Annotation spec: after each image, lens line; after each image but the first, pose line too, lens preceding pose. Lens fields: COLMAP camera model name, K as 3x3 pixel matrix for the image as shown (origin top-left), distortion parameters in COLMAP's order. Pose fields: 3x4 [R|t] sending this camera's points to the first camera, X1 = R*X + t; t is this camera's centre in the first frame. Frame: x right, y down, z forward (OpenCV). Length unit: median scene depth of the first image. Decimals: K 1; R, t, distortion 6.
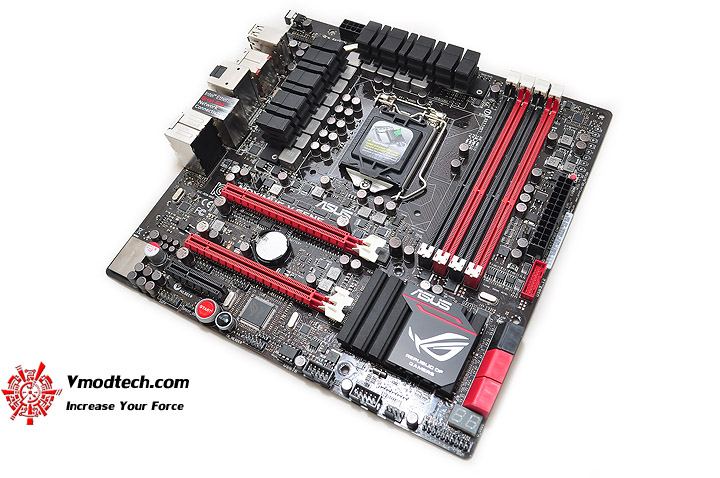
lens RADIAL K [[611.5, 0, 360.0], [0, 611.5, 239.0], [0, 0, 1]] dist [-0.074686, 0.000268]
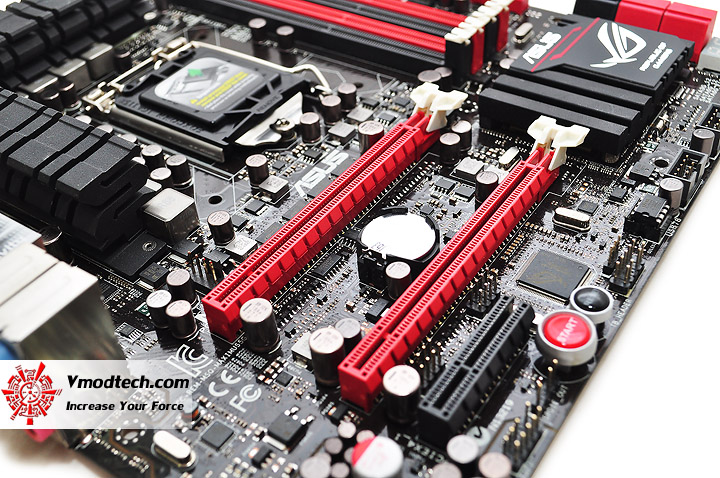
lens RADIAL K [[824.9, 0, 360.0], [0, 824.9, 239.0], [0, 0, 1]] dist [-0.015129, -0.015416]
pose [[0.120224, -0.577539, 0.807462, -0.587118], [0.891088, 0.421320, 0.168675, -0.105504], [-0.437617, 0.699241, 0.565291, 0.628370]]
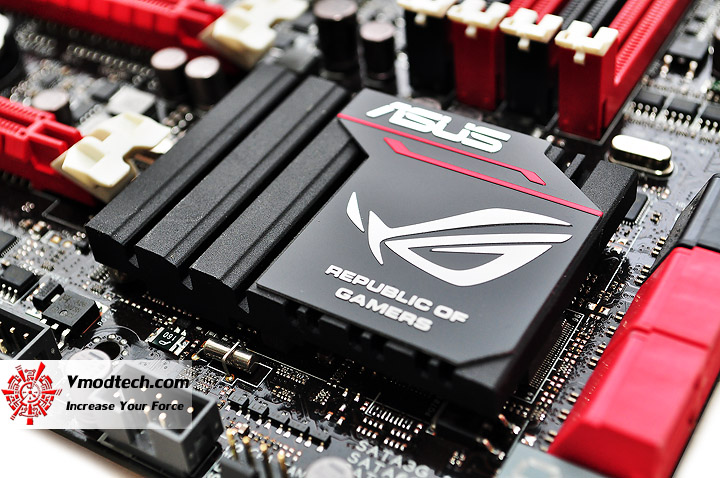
lens RADIAL K [[1189.6, 0, 360.0], [0, 1189.6, 239.0], [0, 0, 1]] dist [0.001272, 0.029925]
pose [[0.998491, 0.041489, -0.035991, 0.086508], [-0.050662, 0.948819, -0.311730, 0.272459], [0.021216, 0.313083, 0.949489, 0.416640]]
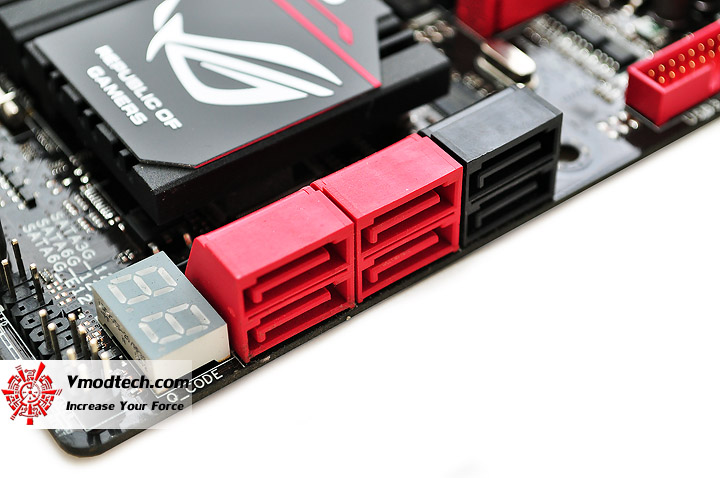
lens RADIAL K [[1368.1, 0, 360.0], [0, 1368.1, 239.0], [0, 0, 1]] dist [-0.023537, -0.074847]
pose [[0.892160, 0.373378, -0.254242, 0.288790], [-0.429309, 0.875926, -0.220108, 0.279163], [0.140514, 0.305520, 0.941761, 0.392930]]
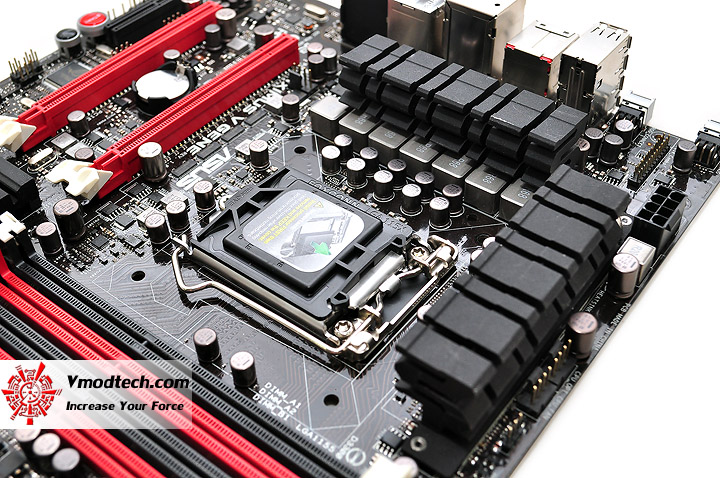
lens RADIAL K [[881.0, 0, 360.0], [0, 881.0, 239.0], [0, 0, 1]] dist [-0.043138, -0.034638]
pose [[-0.169868, 0.760544, -0.626673, 0.457310], [-0.848655, 0.210349, 0.485323, -0.514099], [0.500929, 0.614269, 0.609708, 0.611495]]
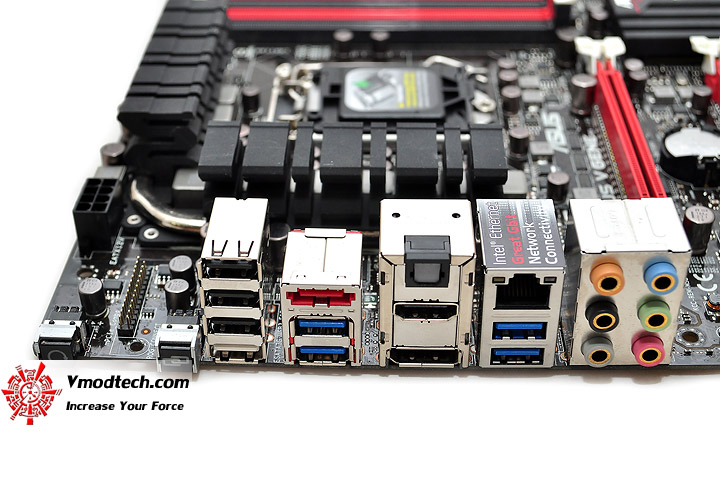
lens RADIAL K [[1085.1, 0, 360.0], [0, 1085.1, 239.0], [0, 0, 1]] dist [0.002928, 0.002661]
pose [[-0.444290, -0.431926, 0.784886, -0.708591], [0.812441, 0.174965, 0.556172, -0.659372], [-0.377553, 0.884775, 0.273179, 0.863500]]
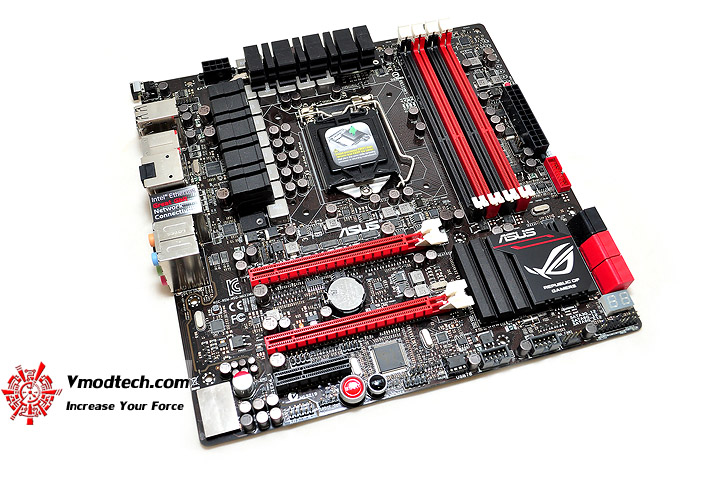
lens RADIAL K [[698.0, 0, 347.1], [0, 698.0, 239.1], [0, 0, 1]] dist [-0.059411, -0.003029]
pose [[0.717075, -0.531976, 0.450338, -0.524188], [0.557885, 0.825379, 0.086681, -0.133254], [-0.417812, 0.189080, 0.888640, 0.066282]]
